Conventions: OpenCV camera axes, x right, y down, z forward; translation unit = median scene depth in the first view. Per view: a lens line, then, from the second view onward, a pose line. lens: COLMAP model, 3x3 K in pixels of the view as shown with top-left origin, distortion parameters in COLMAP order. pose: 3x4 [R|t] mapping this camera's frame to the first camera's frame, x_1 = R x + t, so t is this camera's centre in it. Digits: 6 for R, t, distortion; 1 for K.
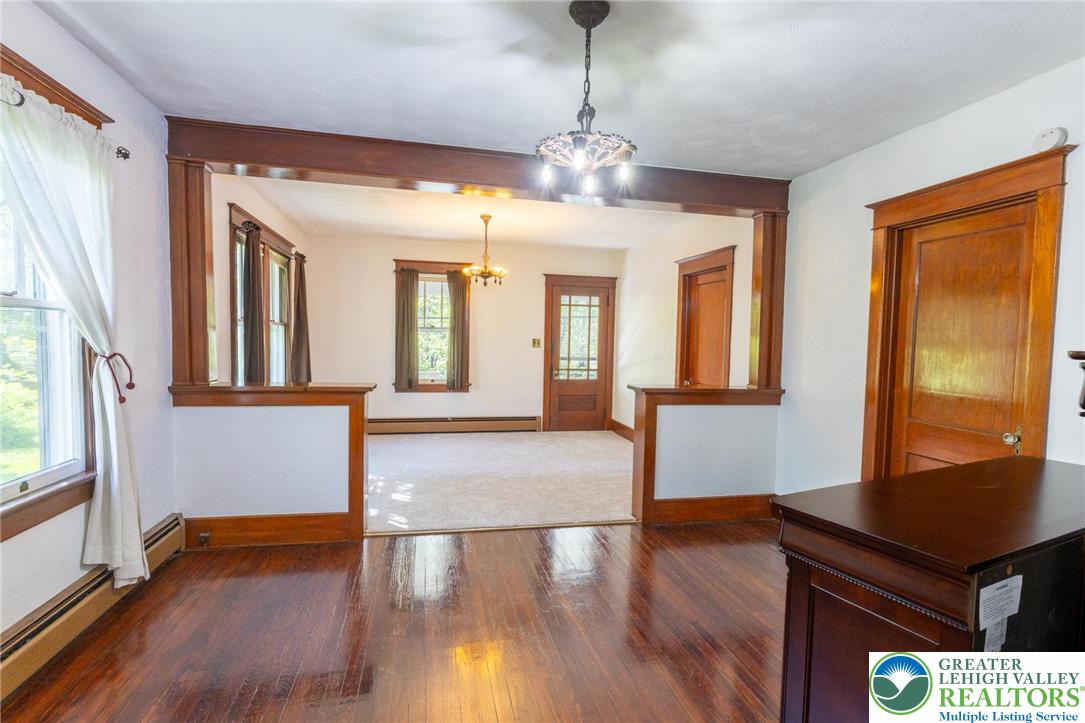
lens RADIAL K [[507.6, 0, 540.7], [0, 507.6, 363.7], [0, 0, 1]] dist [0.000685, 0.000062]
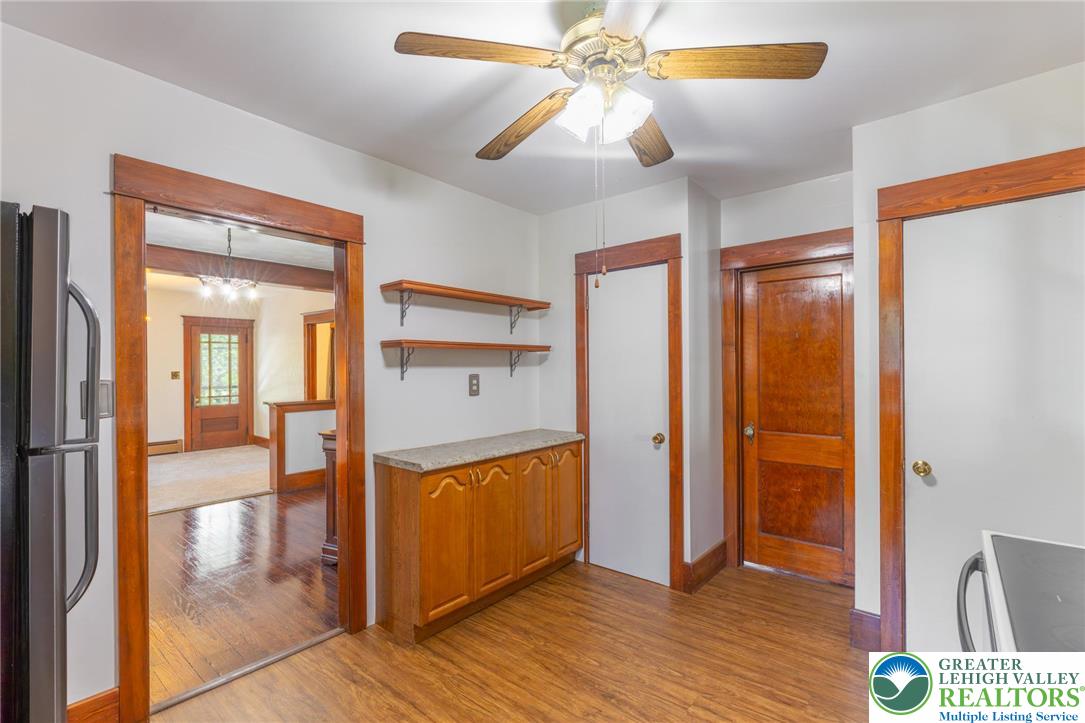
lens RADIAL K [[507.6, 0, 549.1], [0, 507.6, 362.5], [0, 0, 1]] dist [0.000685, 0.000062]
pose [[0.786059, -0.024492, 0.617667, -0.053164], [0.053300, 0.998179, -0.028251, 0.007407], [-0.615850, 0.055128, 0.785932, -0.418348]]
